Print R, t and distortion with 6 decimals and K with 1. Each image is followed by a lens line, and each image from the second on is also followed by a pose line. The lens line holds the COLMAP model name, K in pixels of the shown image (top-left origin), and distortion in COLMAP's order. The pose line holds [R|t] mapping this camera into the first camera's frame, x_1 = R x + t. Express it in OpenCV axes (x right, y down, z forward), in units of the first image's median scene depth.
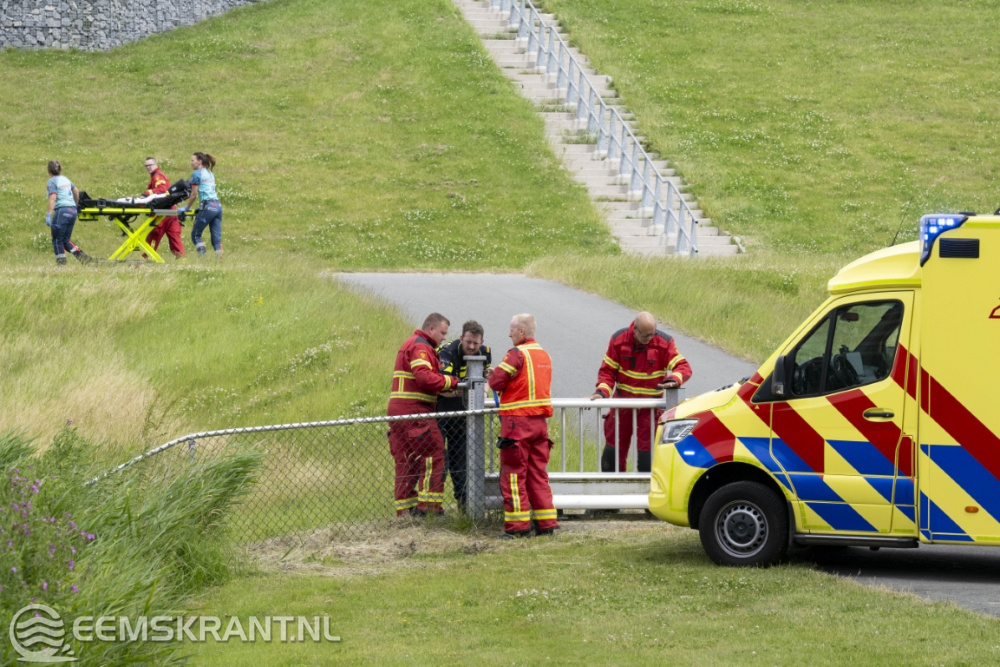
lens RADIAL K [[4722.6, 0, 499.6], [0, 4722.6, 333.2], [0, 0, 1]] dist [-0.019434, 0.000000]
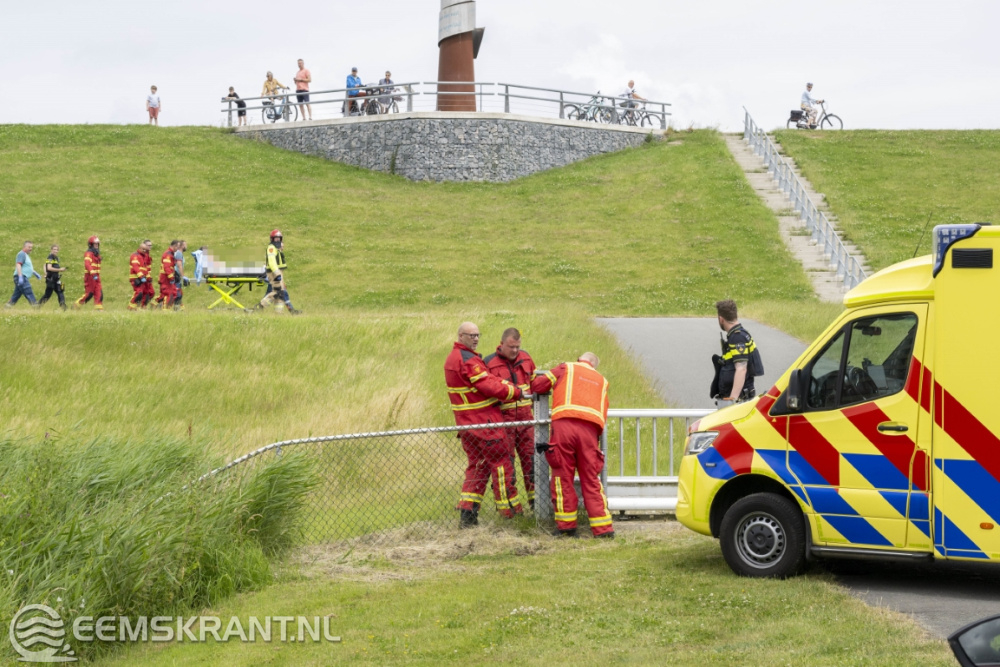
lens RADIAL K [[2378.1, 0, 491.2], [0, 2378.1, 337.3], [0, 0, 1]] dist [0.002478, 0.000000]
pose [[0.989406, -0.004733, -0.145095, 0.031462], [0.003236, 0.999939, -0.010549, 0.001435], [0.145136, 0.009968, 0.989362, 0.223546]]
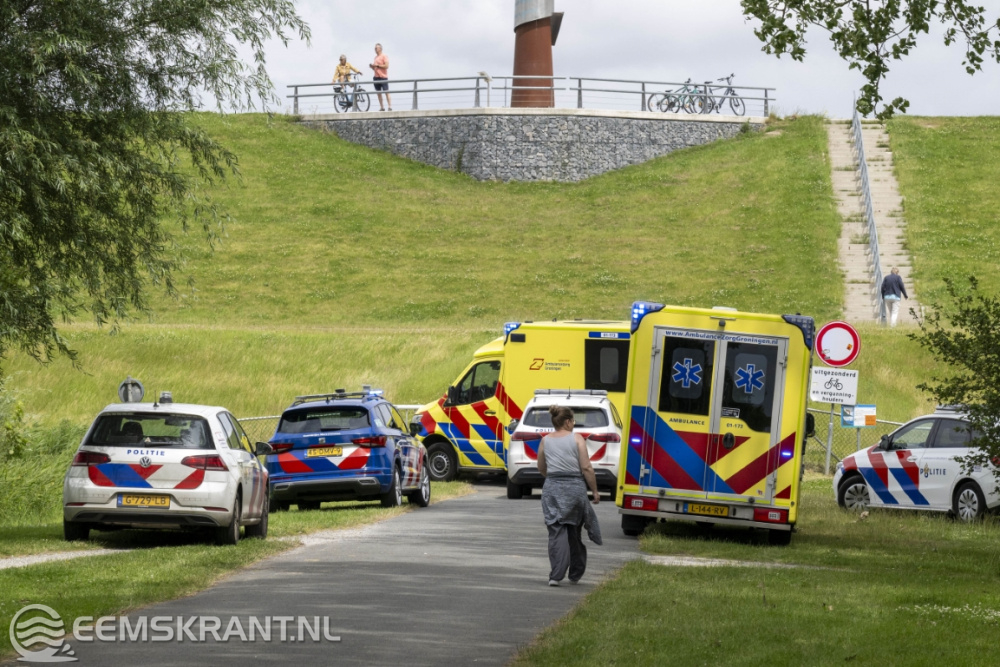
lens RADIAL K [[4521.5, 0, 501.5], [0, 4521.5, 333.0], [0, 0, 1]] dist [-0.062205, 0.000000]
pose [[0.971890, 0.002264, -0.235425, 0.264140], [-0.003367, 0.999985, -0.004283, -0.004915], [0.235412, 0.004955, 0.971883, -0.476734]]
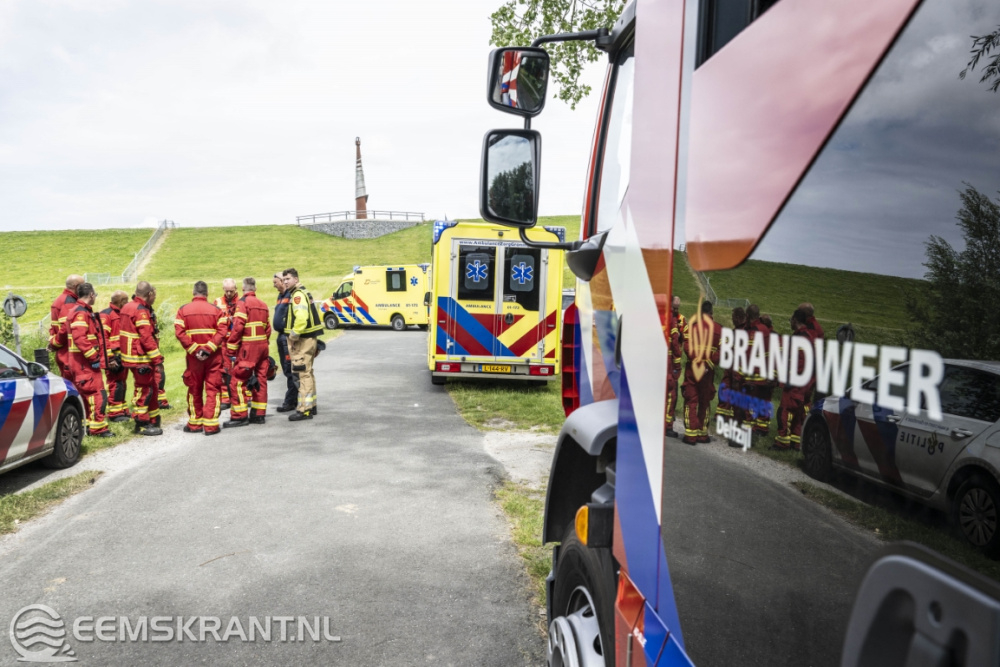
lens RADIAL K [[810.7, 0, 502.5], [0, 810.7, 336.3], [0, 0, 1]] dist [0.010516, -0.001550]
pose [[0.996919, -0.040458, -0.067193, 0.149512], [0.044962, 0.996745, 0.066920, 0.000451], [0.064267, -0.069735, 0.995493, 0.013327]]
